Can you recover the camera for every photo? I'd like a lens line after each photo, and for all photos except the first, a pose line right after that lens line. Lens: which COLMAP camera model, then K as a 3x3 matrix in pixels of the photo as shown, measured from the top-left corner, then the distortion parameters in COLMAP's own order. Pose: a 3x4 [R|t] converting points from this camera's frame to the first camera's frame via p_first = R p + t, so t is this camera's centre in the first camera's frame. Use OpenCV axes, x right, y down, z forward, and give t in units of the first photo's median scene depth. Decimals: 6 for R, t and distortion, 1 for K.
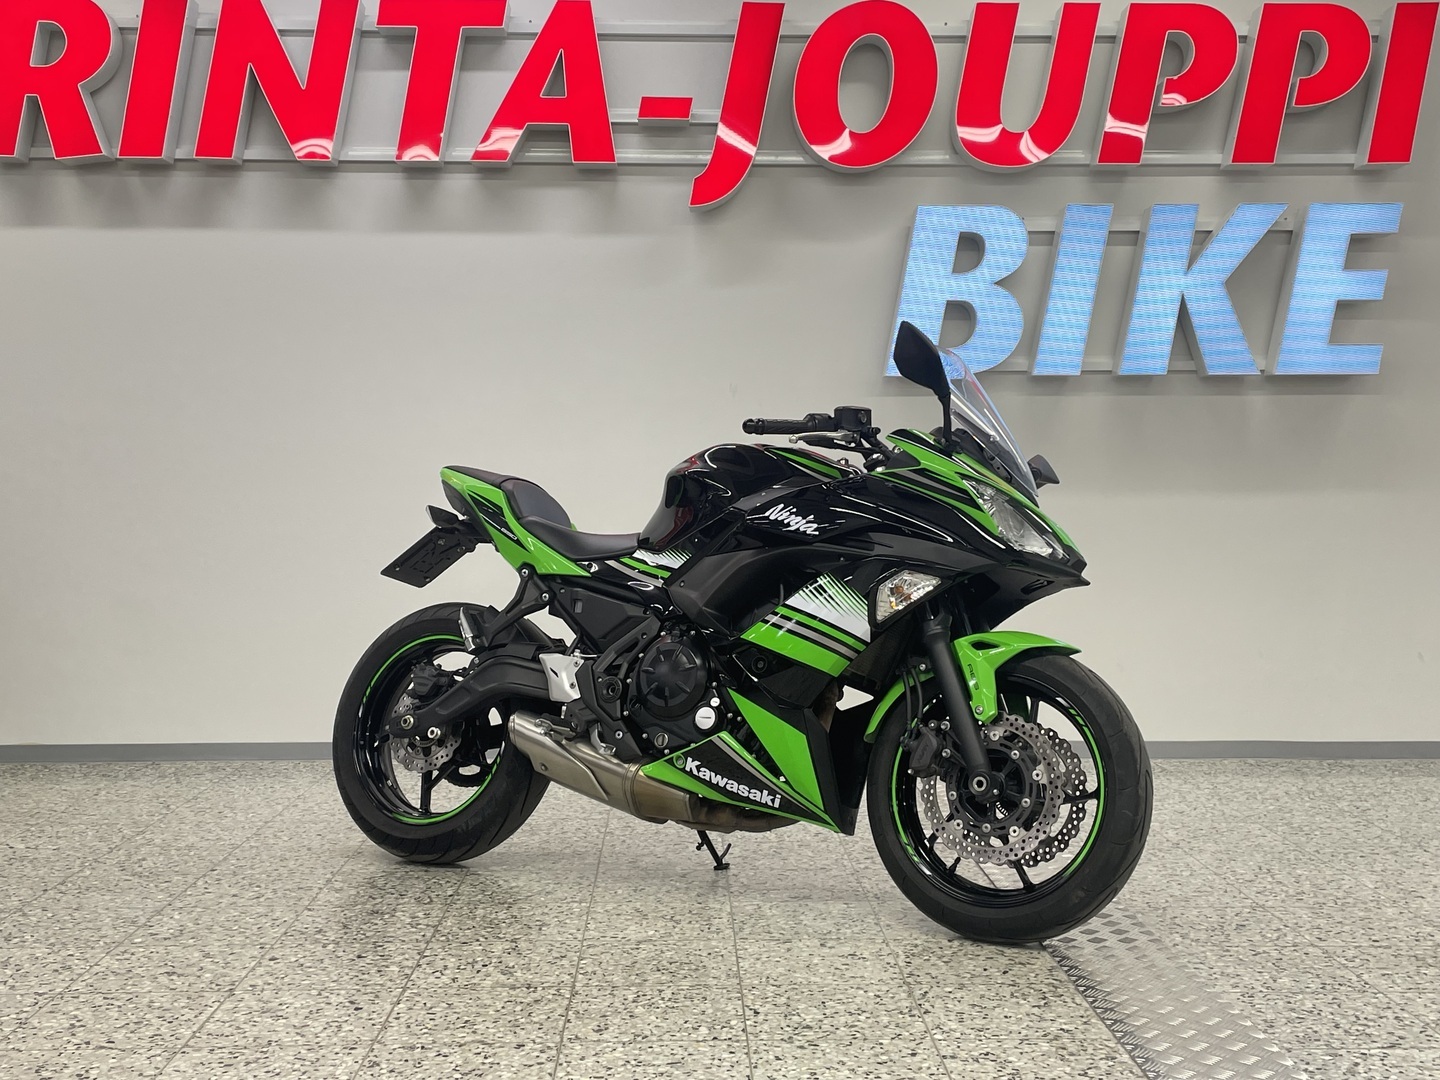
lens RADIAL K [[1658.2, 0, 722.8], [0, 1658.2, 523.5], [0, 0, 1]] dist [0.110941, -0.182410]
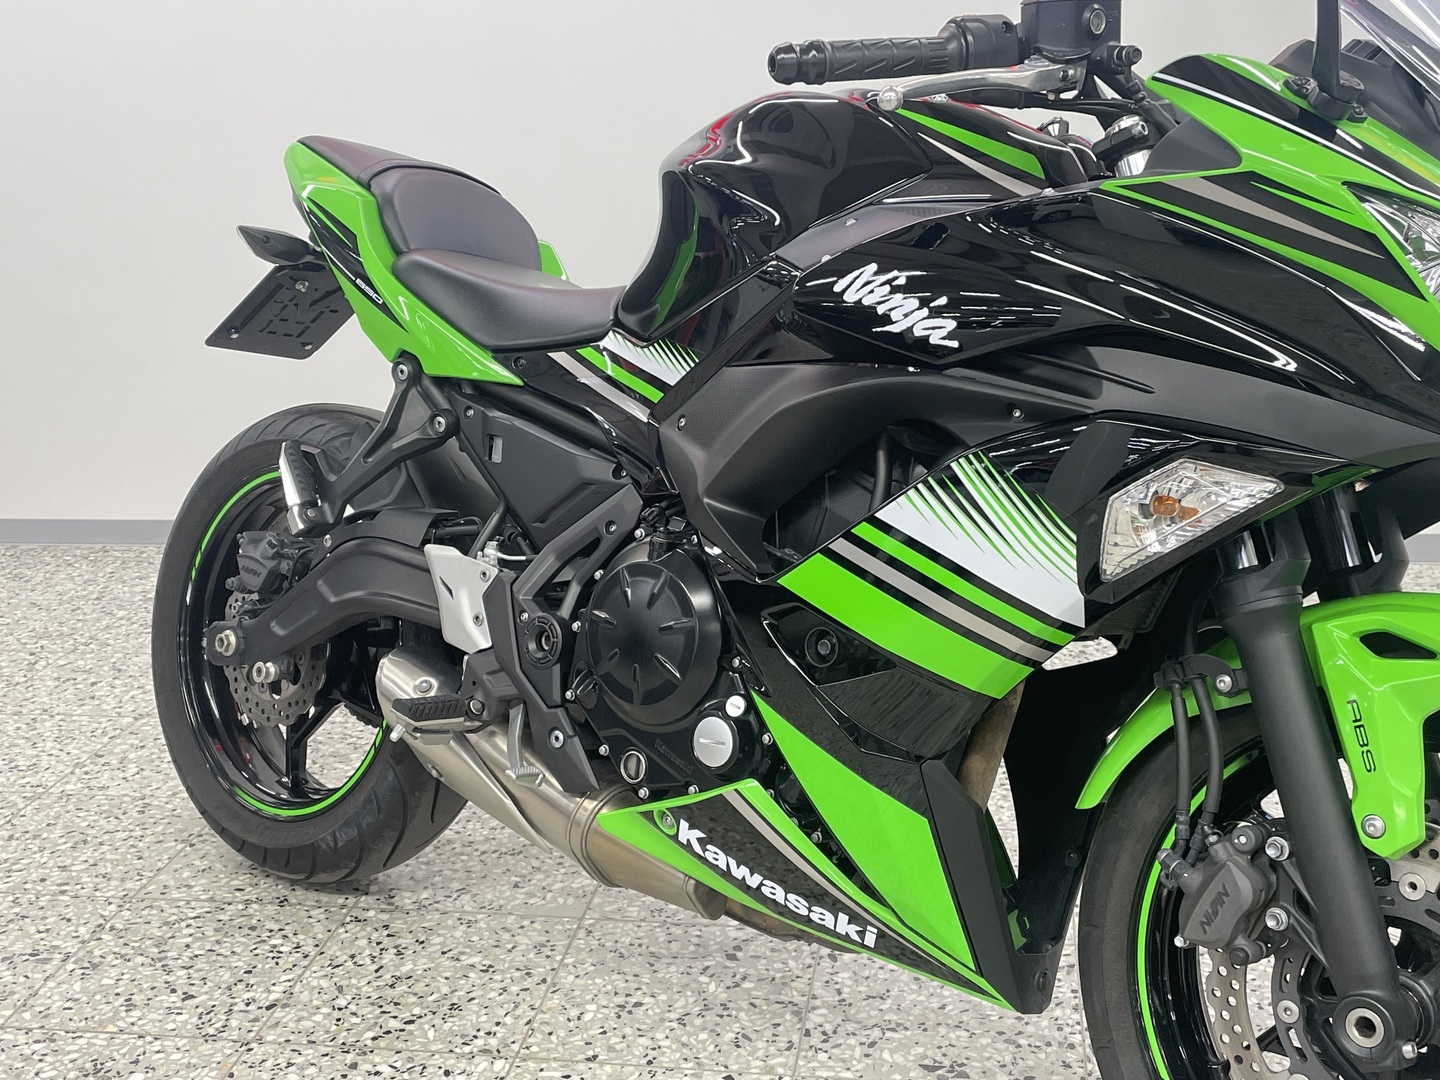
lens RADIAL K [[1658.2, 0, 722.8], [0, 1658.2, 523.5], [0, 0, 1]] dist [0.110941, -0.182410]
pose [[0.982471, 0.015680, -0.185752, 0.073847], [0.030331, 0.969731, 0.242283, -0.048023], [0.183929, -0.243670, 0.952258, 0.586844]]
